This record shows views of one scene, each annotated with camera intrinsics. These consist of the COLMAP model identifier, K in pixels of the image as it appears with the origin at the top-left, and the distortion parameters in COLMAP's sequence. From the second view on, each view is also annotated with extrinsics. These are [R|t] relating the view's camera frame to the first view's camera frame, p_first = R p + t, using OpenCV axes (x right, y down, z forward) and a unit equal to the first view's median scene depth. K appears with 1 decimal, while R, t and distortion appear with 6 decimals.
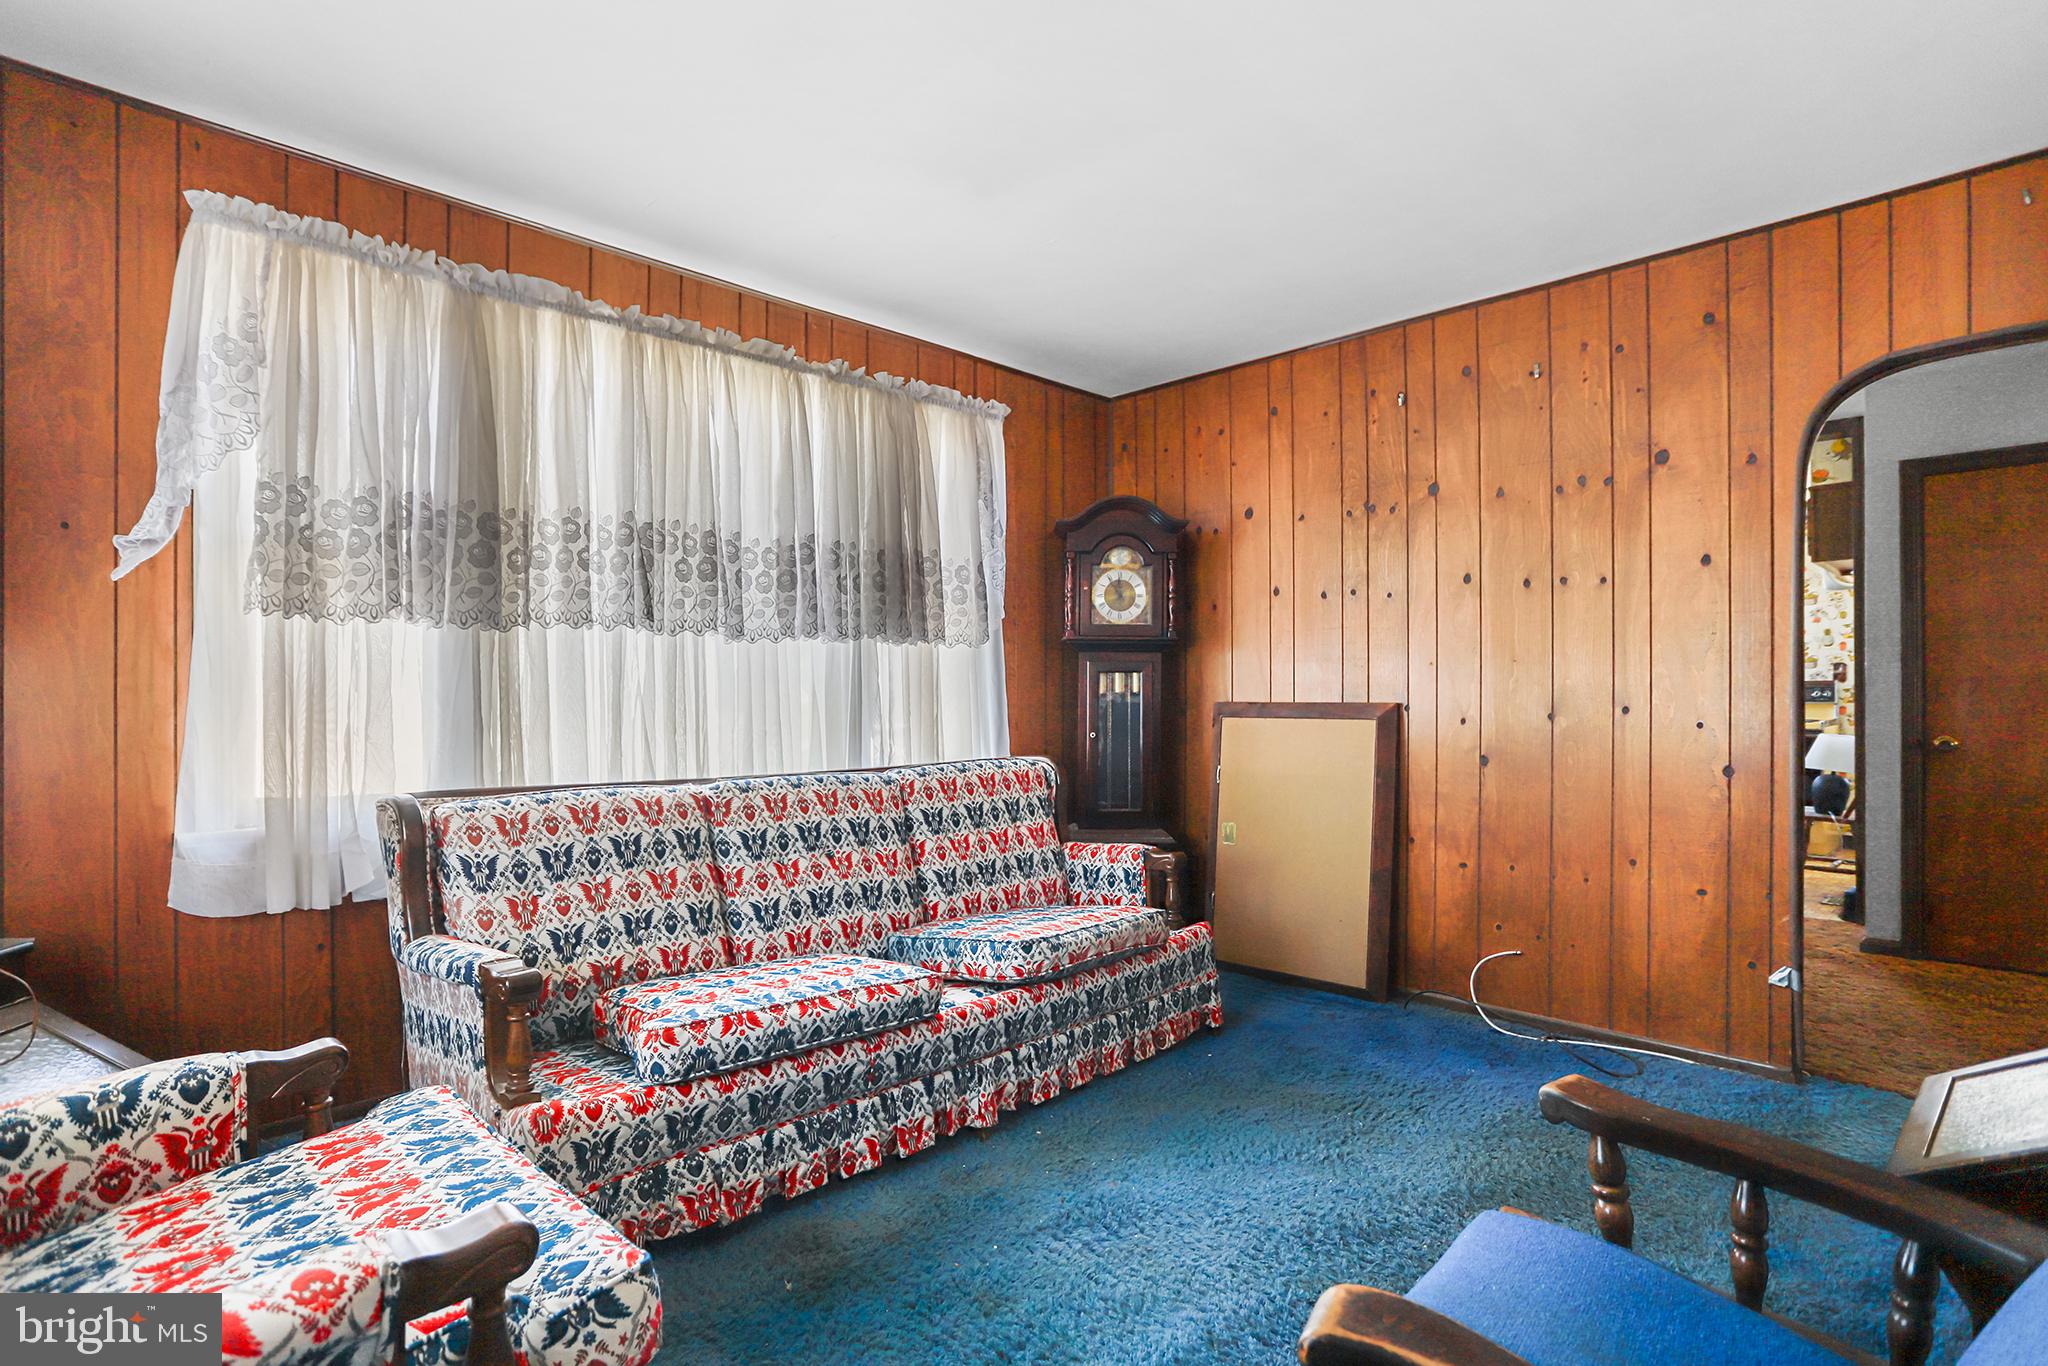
lens RADIAL K [[1074.1, 0, 1028.4], [0, 1074.1, 707.2], [0, 0, 1]] dist [-0.038009, 0.000136]
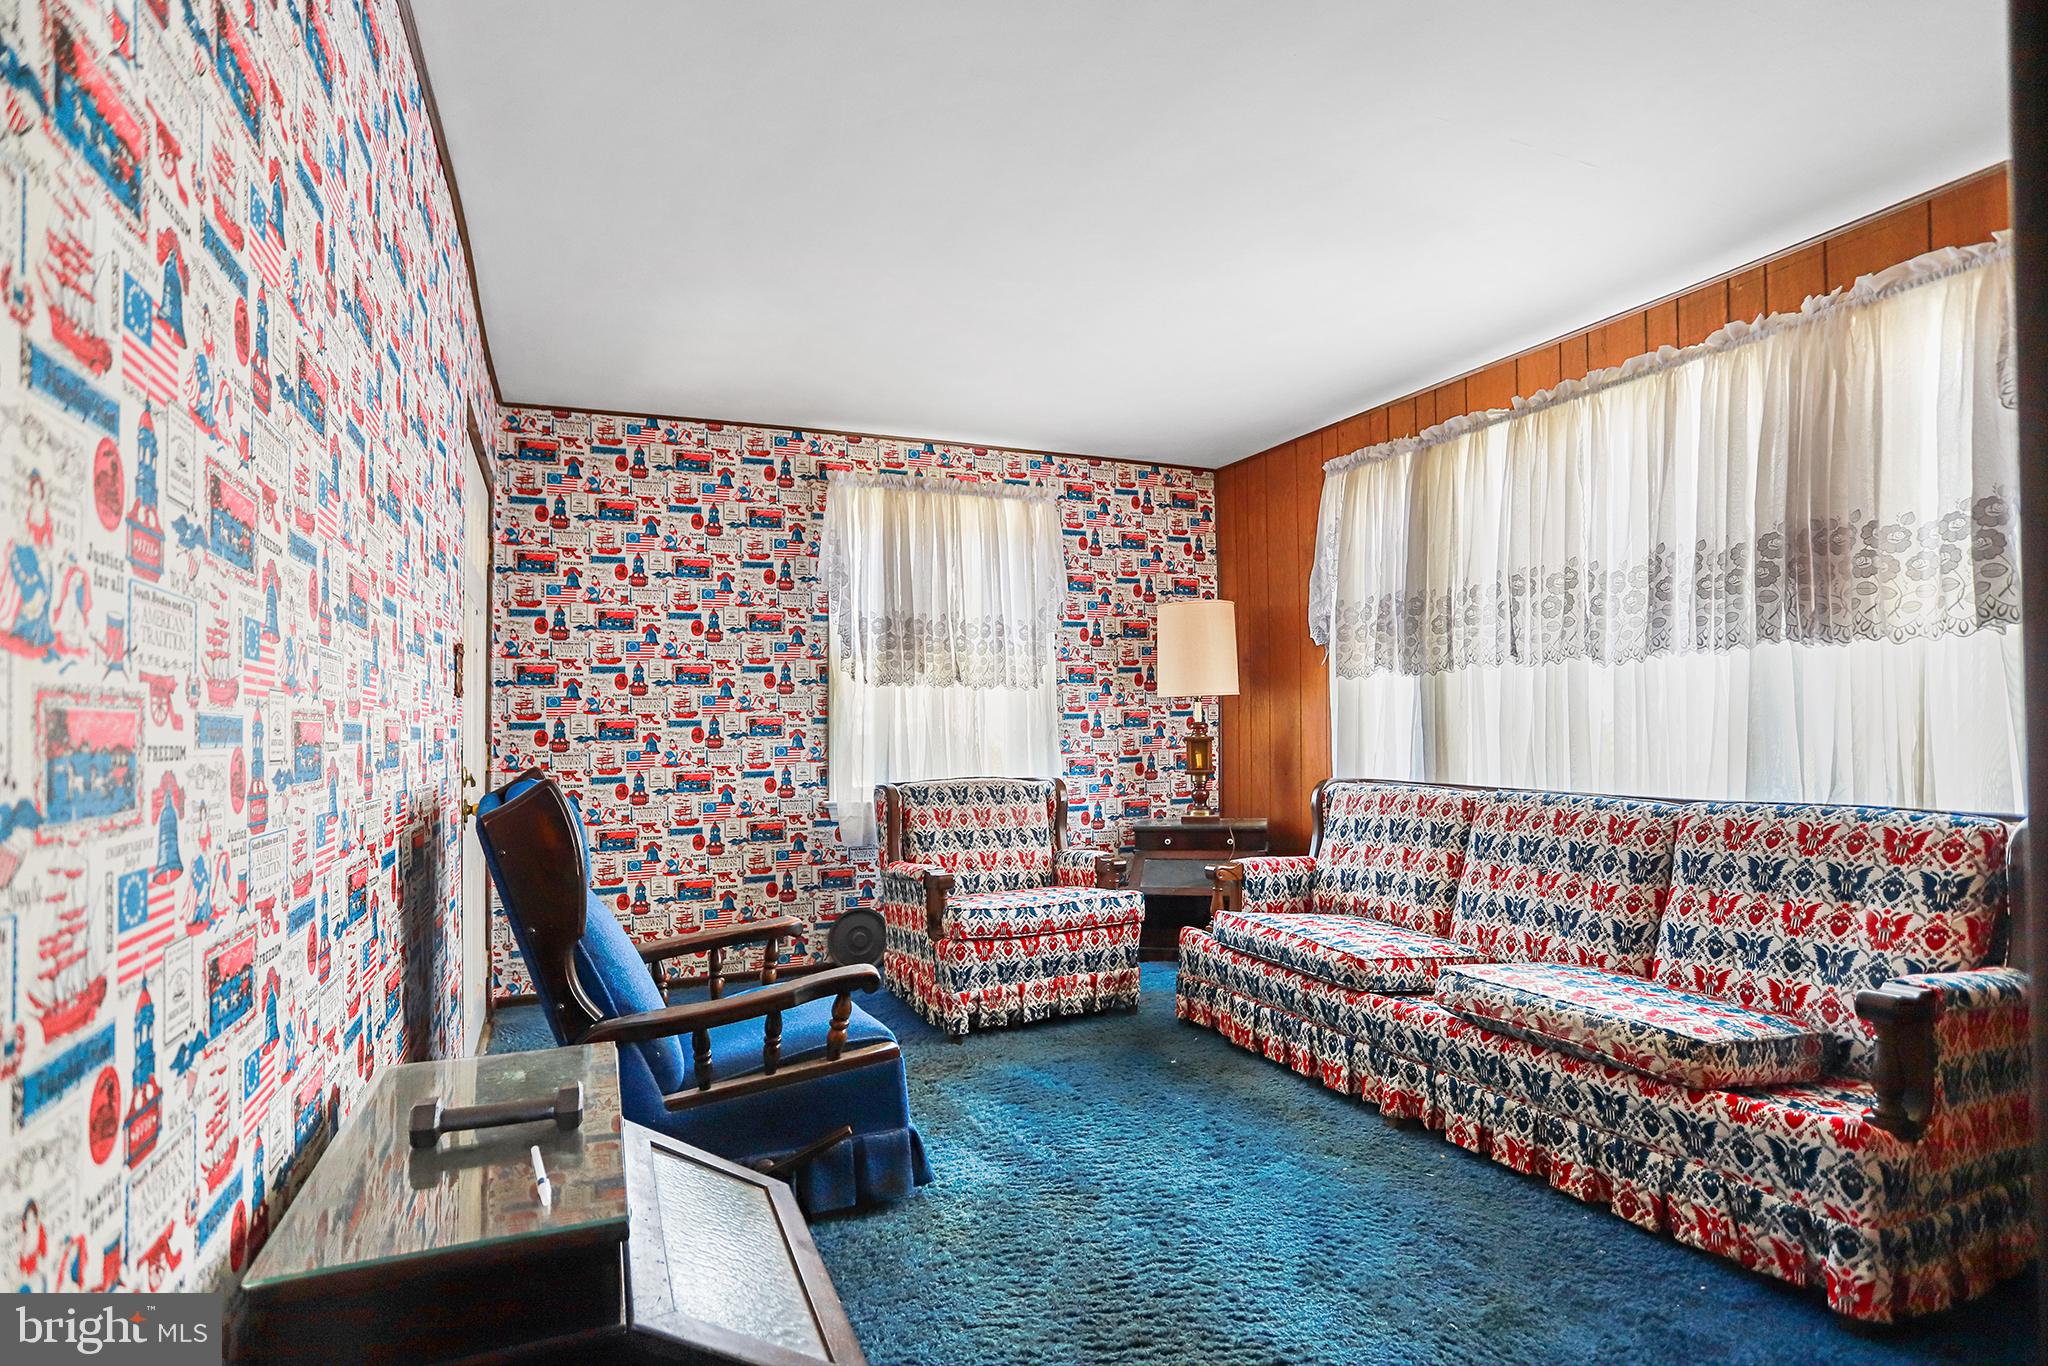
lens RADIAL K [[1029.9, 0, 1024.9], [0, 1029.9, 726.7], [0, 0, 1]] dist [-0.000254, 0.000186]
pose [[-0.359762, 0.004060, -0.933035, 1.015115], [0.002314, 0.999991, 0.003459, -0.007410], [0.933041, -0.000914, -0.359768, 0.980331]]
